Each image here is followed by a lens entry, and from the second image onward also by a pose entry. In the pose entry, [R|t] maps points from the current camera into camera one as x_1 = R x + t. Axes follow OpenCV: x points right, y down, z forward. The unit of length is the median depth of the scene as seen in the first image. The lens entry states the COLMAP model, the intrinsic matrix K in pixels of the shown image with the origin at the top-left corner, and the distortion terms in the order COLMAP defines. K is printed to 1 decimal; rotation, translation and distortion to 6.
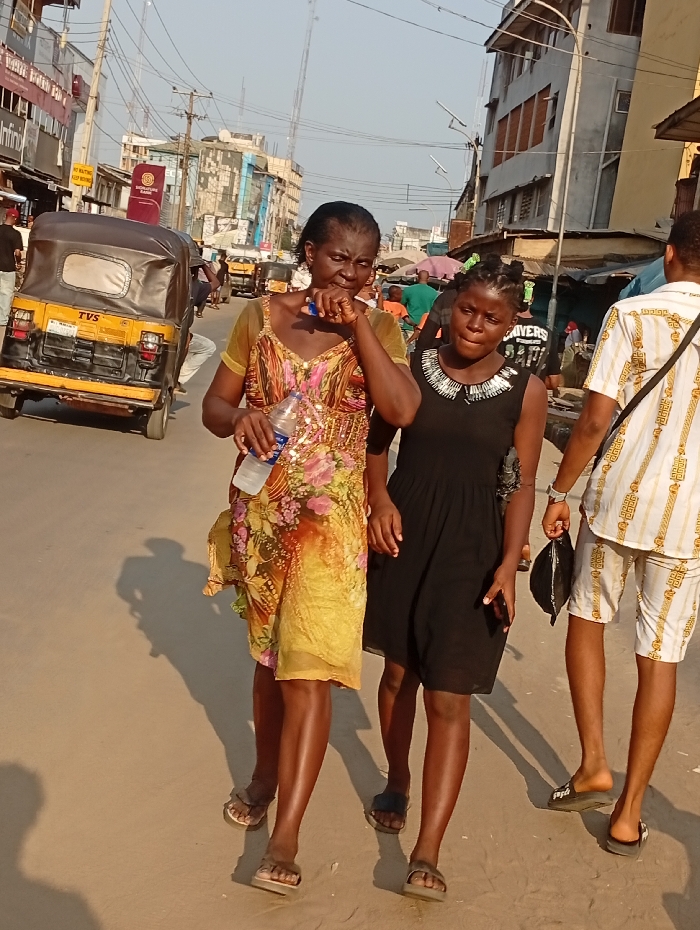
lens RADIAL K [[1508.3, 0, 351.2], [0, 1508.3, 466.3], [0, 0, 1]] dist [0.119447, 0.000000]
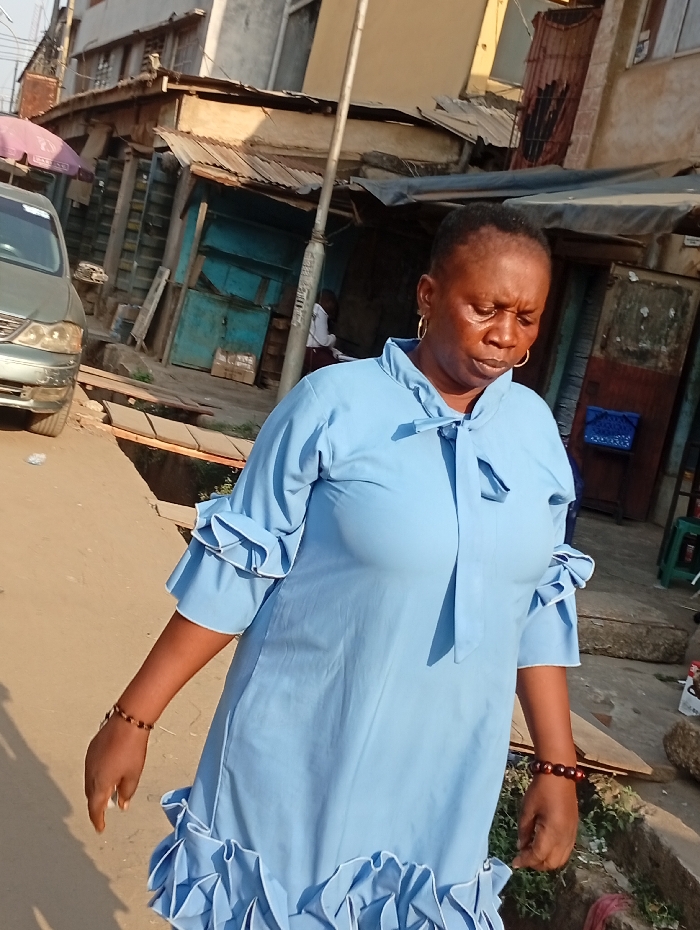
lens RADIAL K [[1508.3, 0, 351.4], [0, 1508.3, 462.9], [0, 0, 1]] dist [0.119447, 0.000000]
pose [[0.953098, 0.055292, 0.297567, 0.017300], [-0.072831, 0.996180, 0.048171, -0.047553], [-0.293767, -0.067584, 0.953485, 0.398511]]
